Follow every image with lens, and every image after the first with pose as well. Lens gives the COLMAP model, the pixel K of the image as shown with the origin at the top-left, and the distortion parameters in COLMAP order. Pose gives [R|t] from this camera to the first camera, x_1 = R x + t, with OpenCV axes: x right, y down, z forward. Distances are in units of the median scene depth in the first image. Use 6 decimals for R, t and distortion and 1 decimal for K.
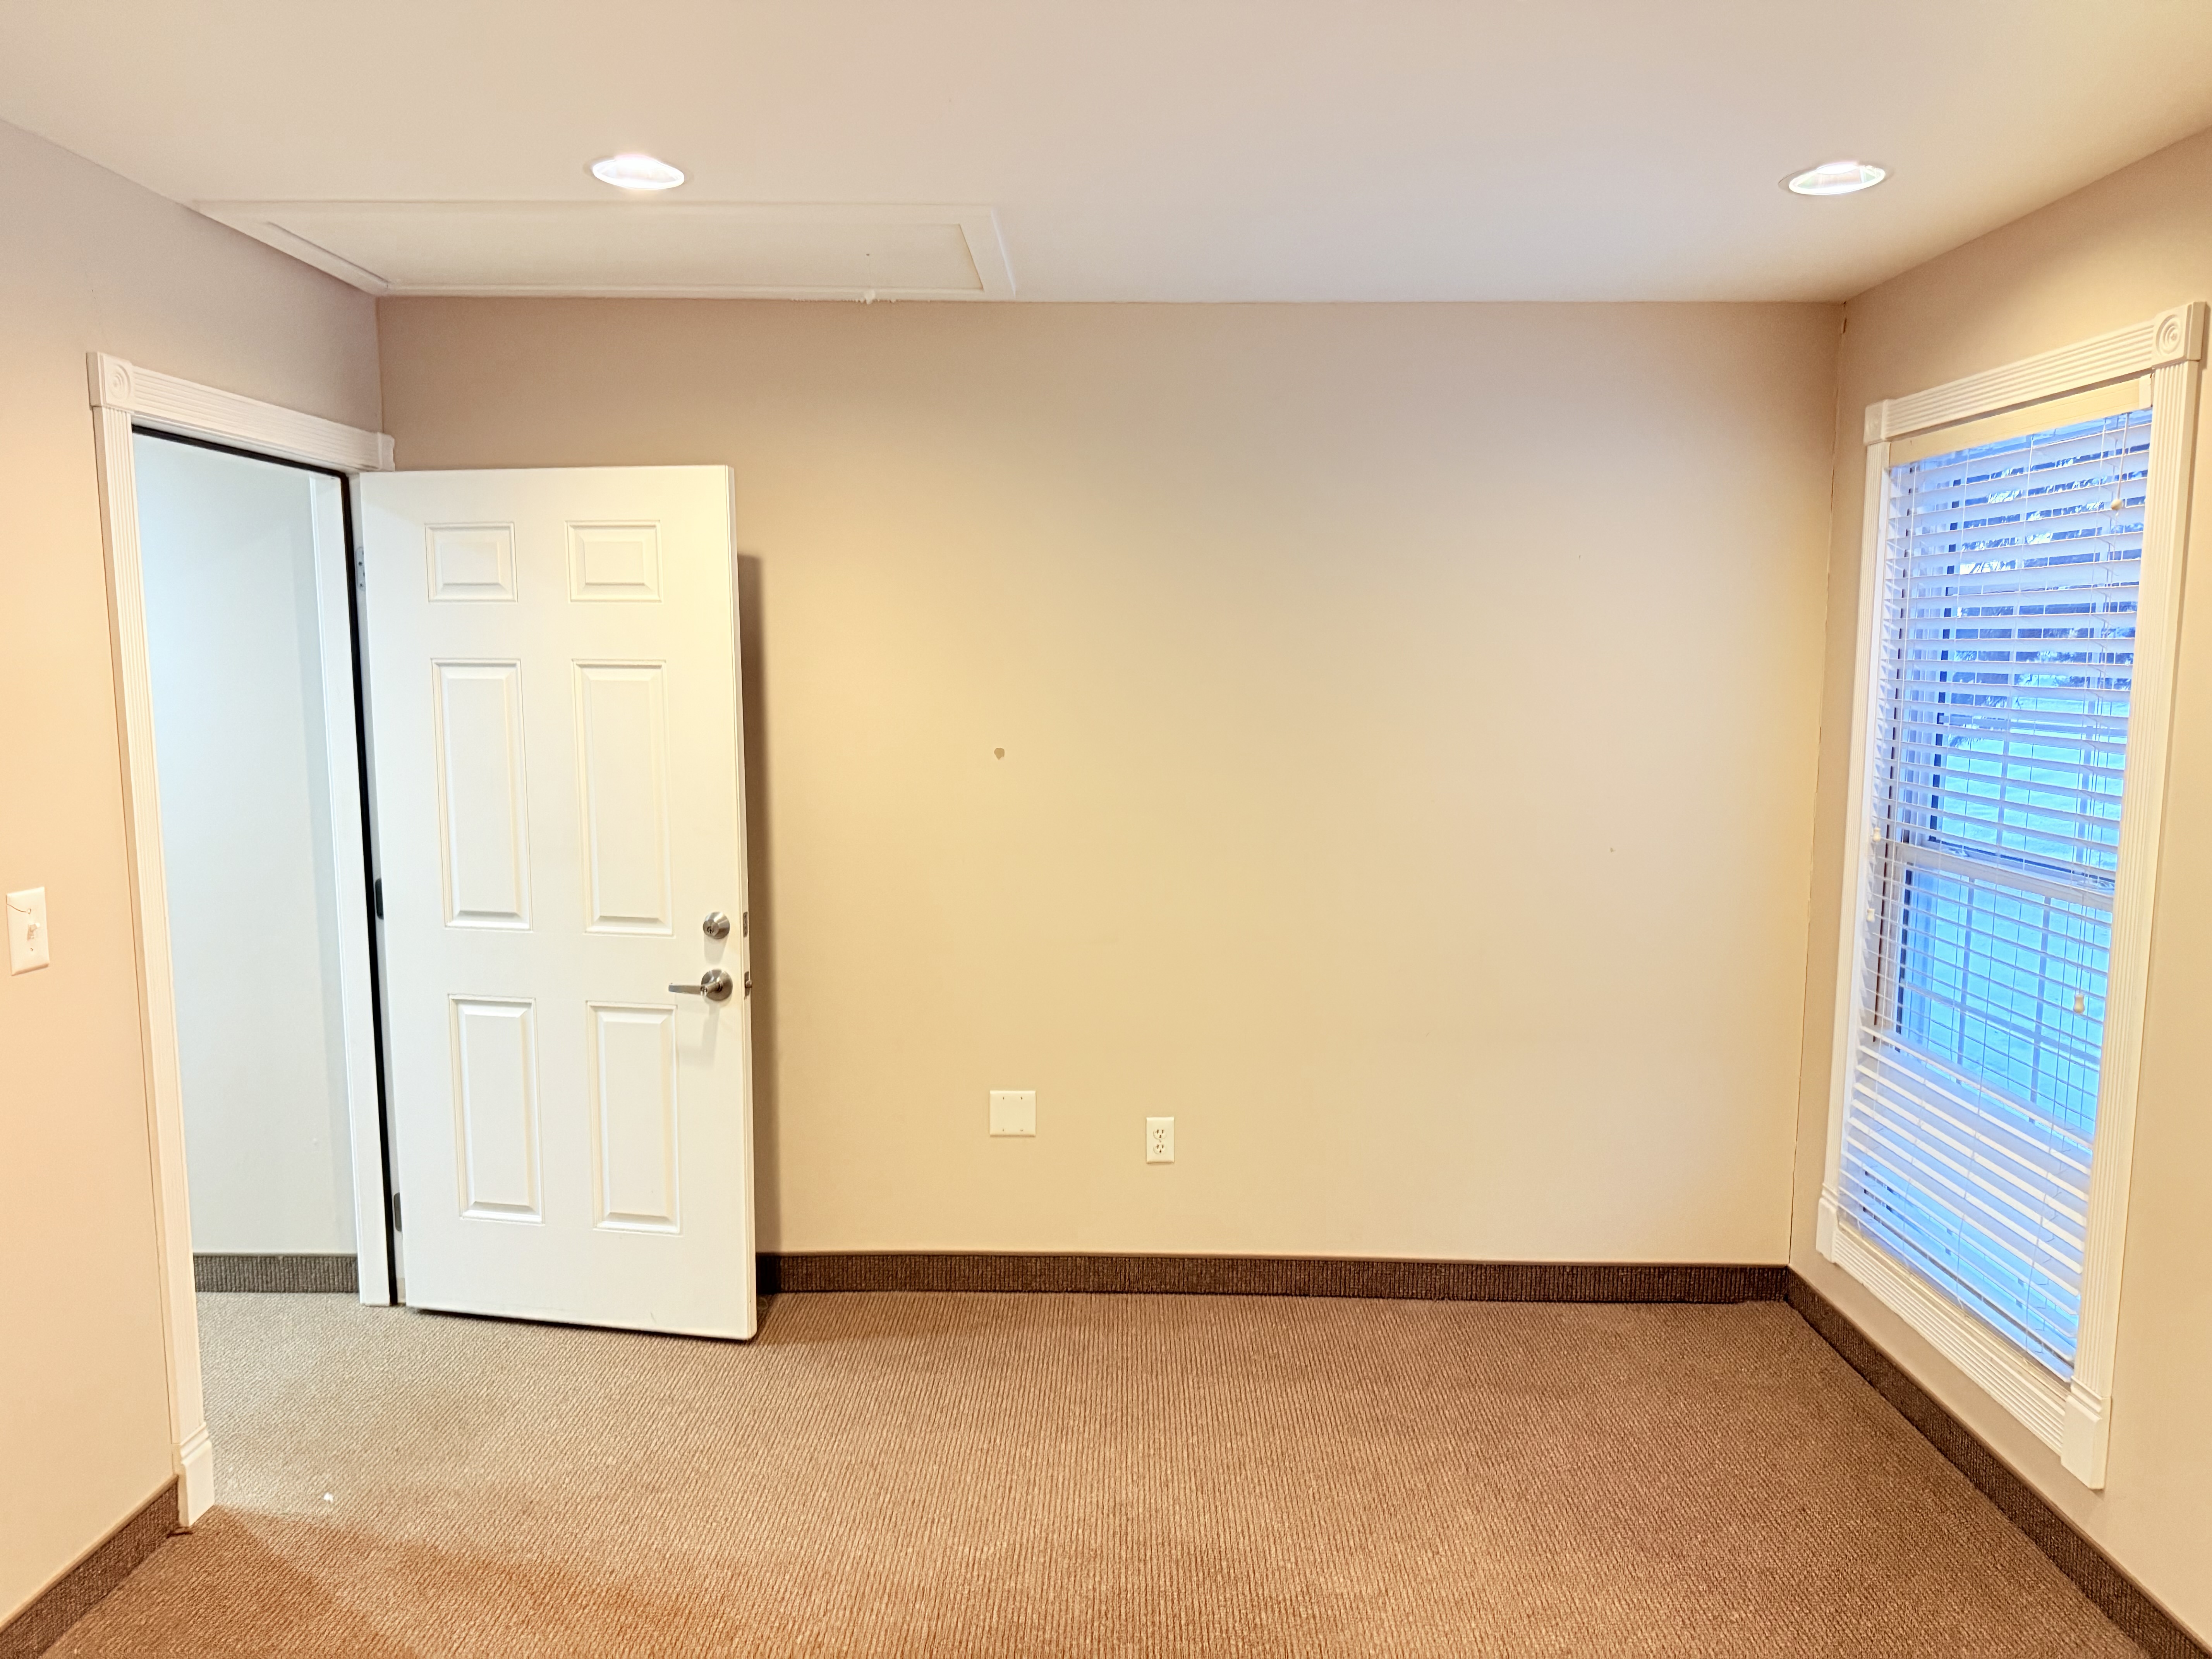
lens RADIAL K [[1599.2, 0, 1119.8], [0, 1599.2, 844.0], [0, 0, 1]] dist [0.118703, -0.131185]
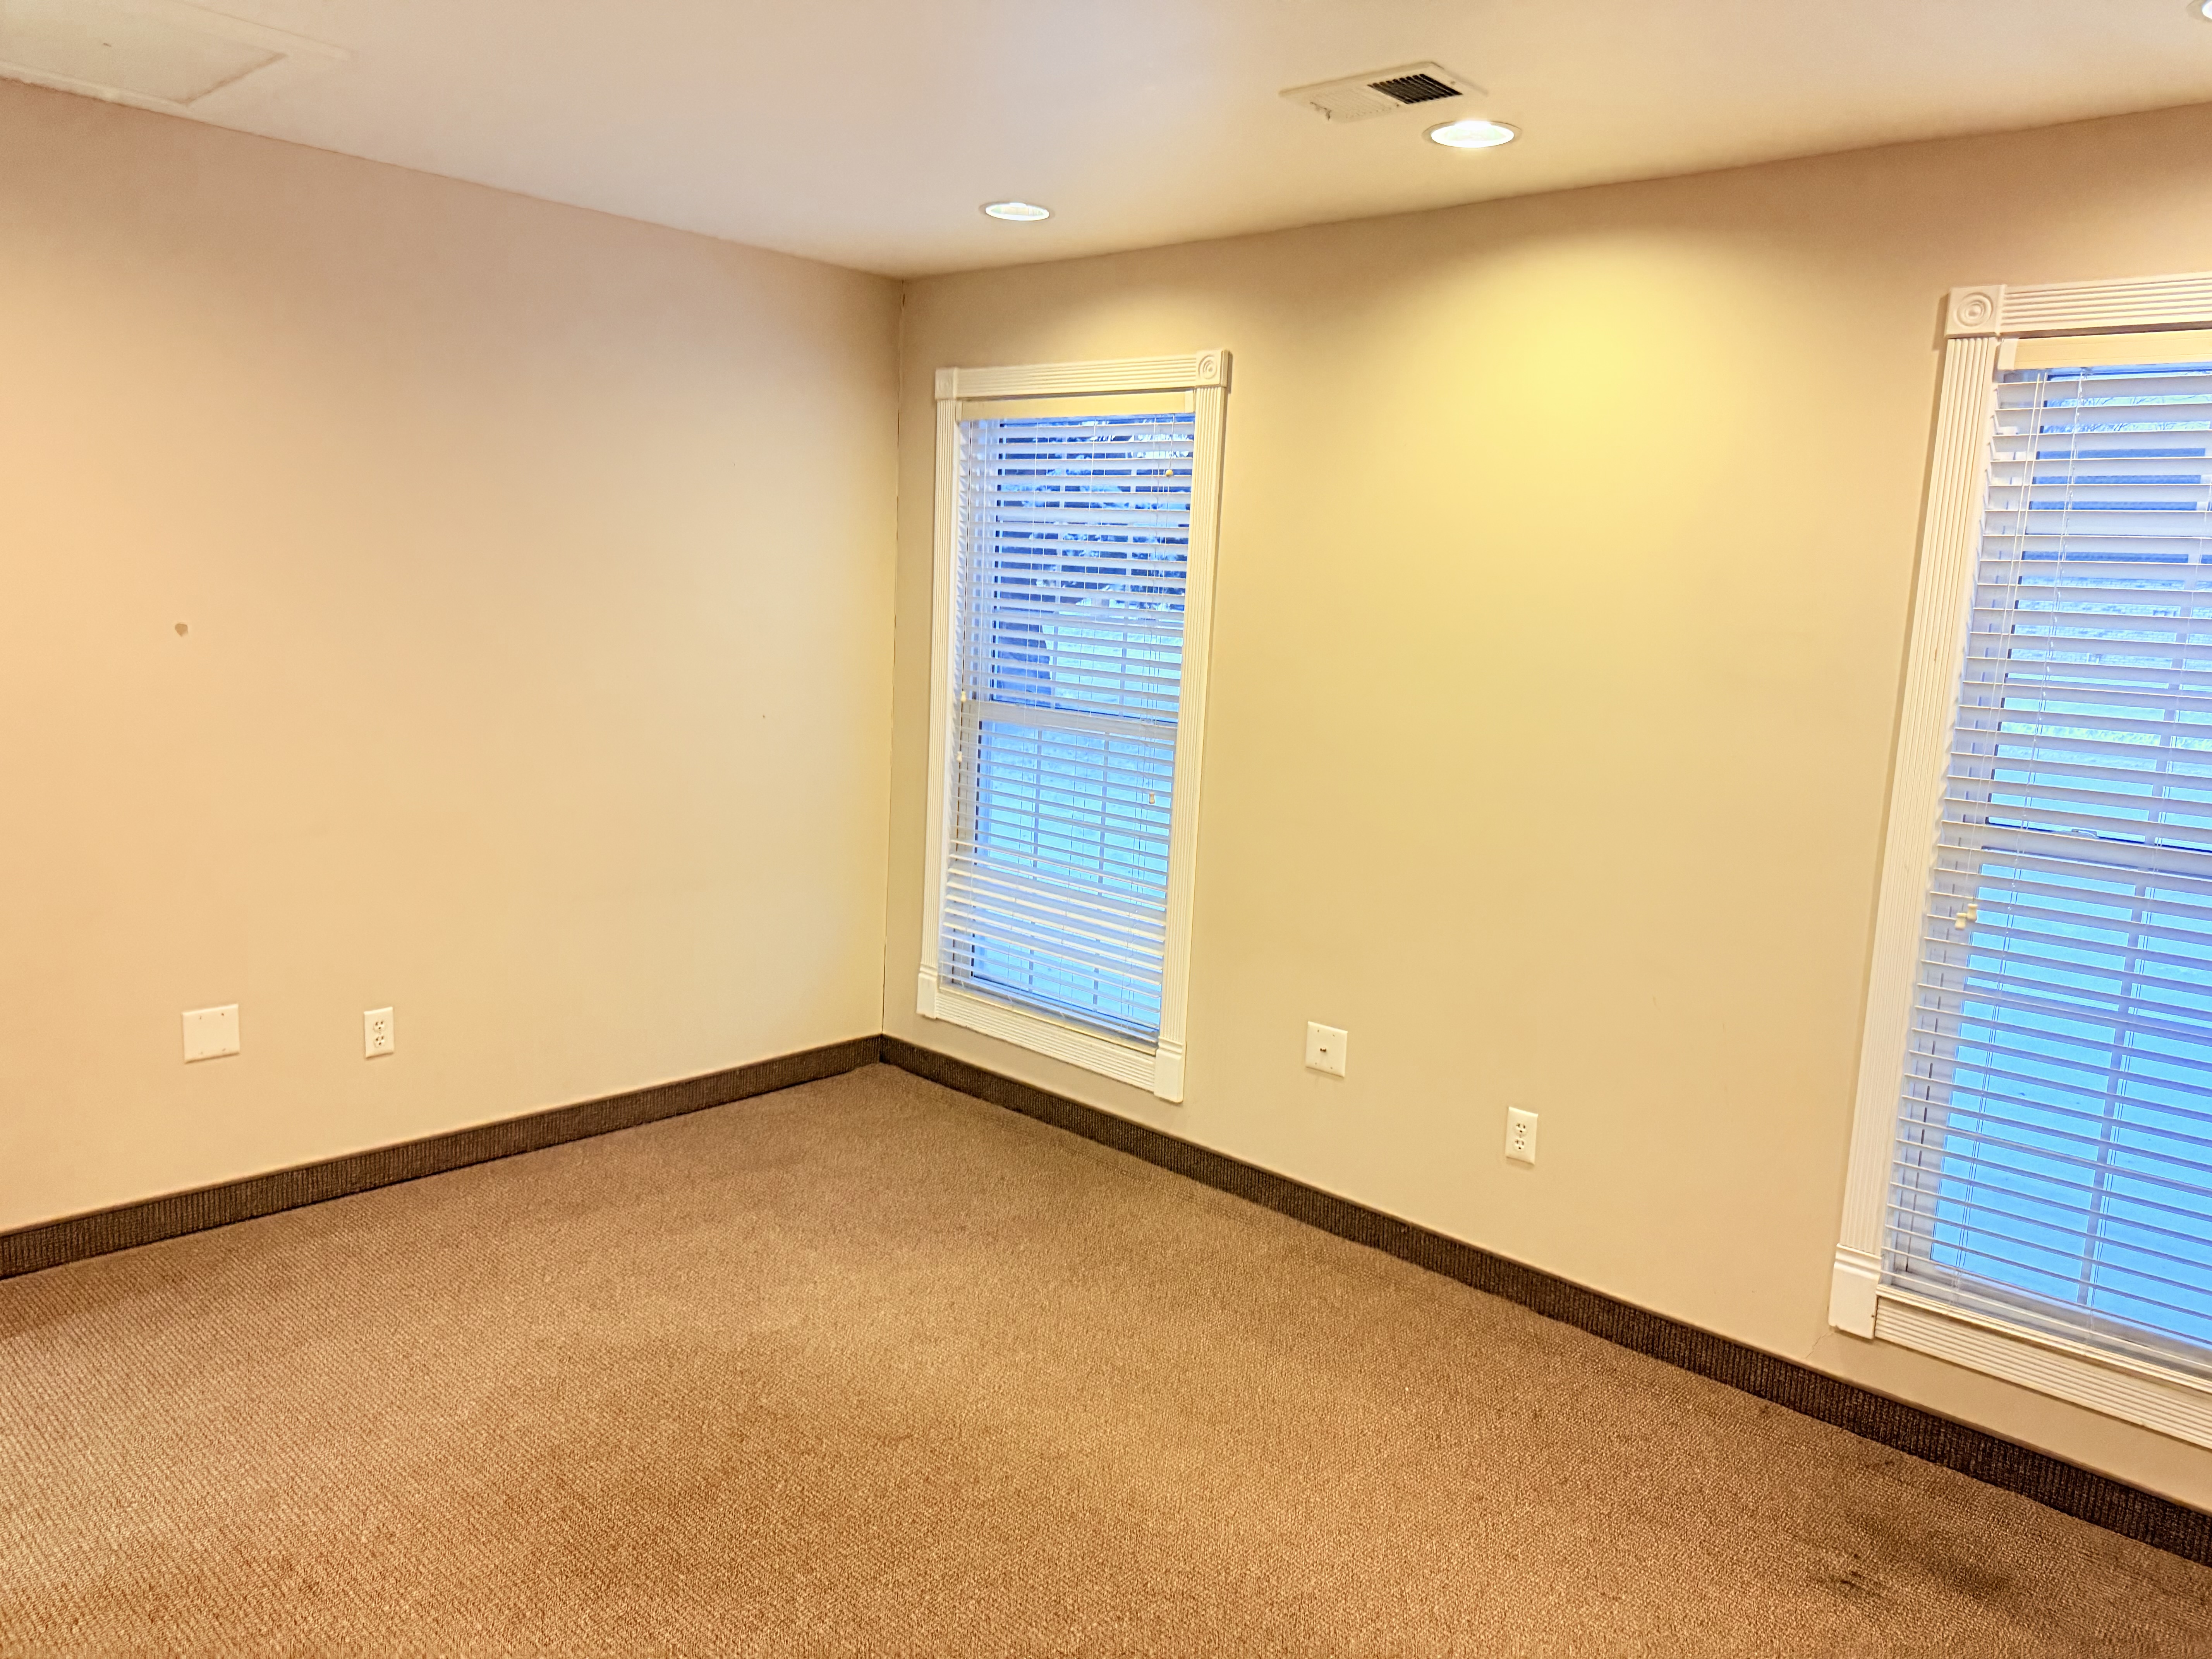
lens RADIAL K [[1599.2, 0, 1119.8], [0, 1599.2, 844.0], [0, 0, 1]] dist [0.118703, -0.131185]
pose [[0.666480, -0.095377, 0.739397, -0.430061], [0.042507, 0.995031, 0.090037, 0.001319], [-0.744310, -0.028578, 0.667223, 0.011668]]
